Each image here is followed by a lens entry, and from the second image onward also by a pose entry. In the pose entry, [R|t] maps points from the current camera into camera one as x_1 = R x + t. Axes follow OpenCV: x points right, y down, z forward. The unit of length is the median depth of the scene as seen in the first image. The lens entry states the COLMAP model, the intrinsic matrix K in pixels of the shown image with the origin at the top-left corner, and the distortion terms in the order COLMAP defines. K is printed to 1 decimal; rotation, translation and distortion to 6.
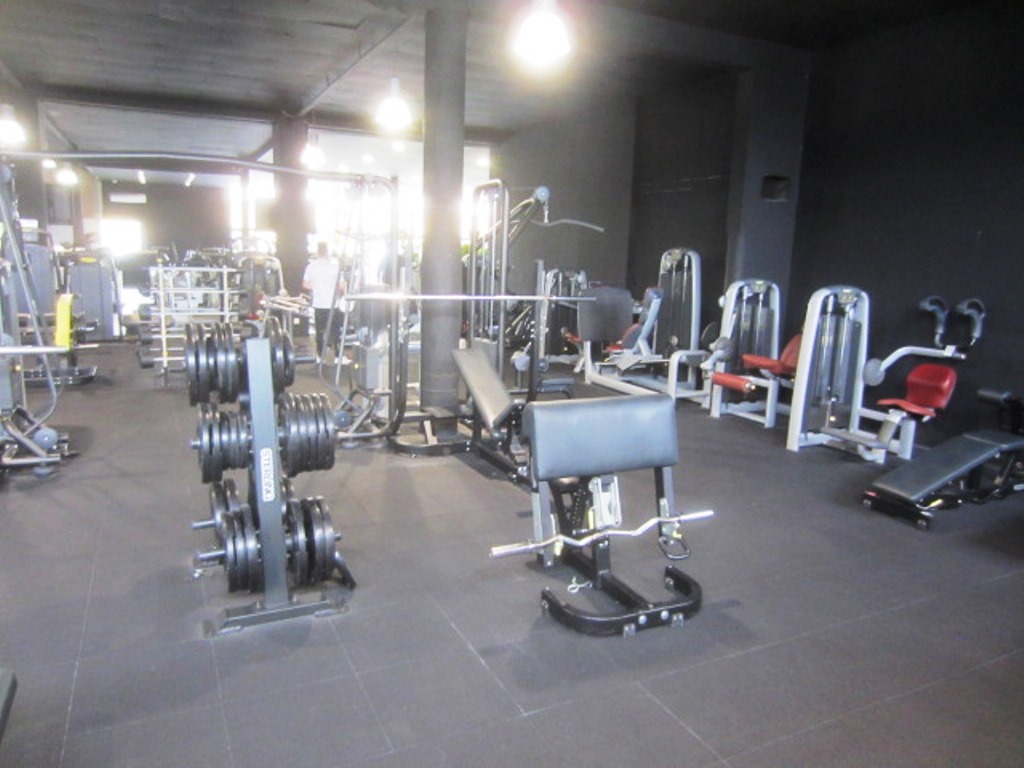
lens RADIAL K [[727.9, 0, 512.0], [0, 727.9, 384.0], [0, 0, 1]] dist [-0.020091, -0.000262]
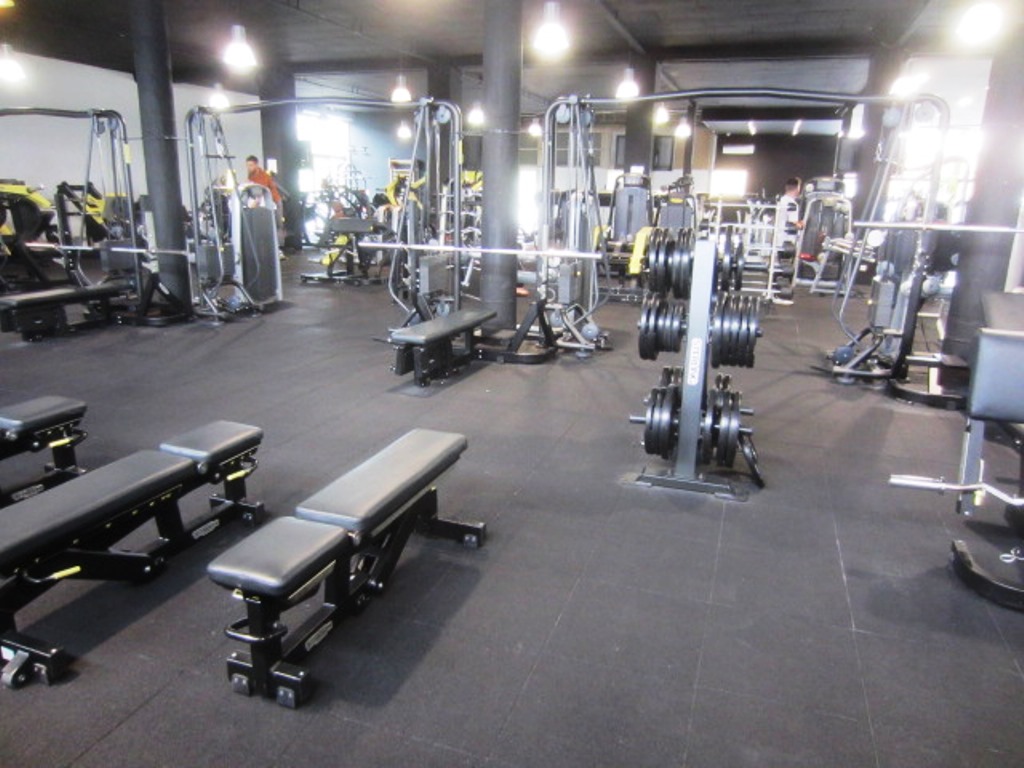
lens RADIAL K [[727.9, 0, 512.0], [0, 727.9, 384.0], [0, 0, 1]] dist [-0.020091, -0.000262]
pose [[0.702645, 0.167116, -0.691637, 0.163135], [-0.125796, 0.985892, 0.110418, 0.044182], [0.700332, 0.009421, 0.713755, -0.006696]]
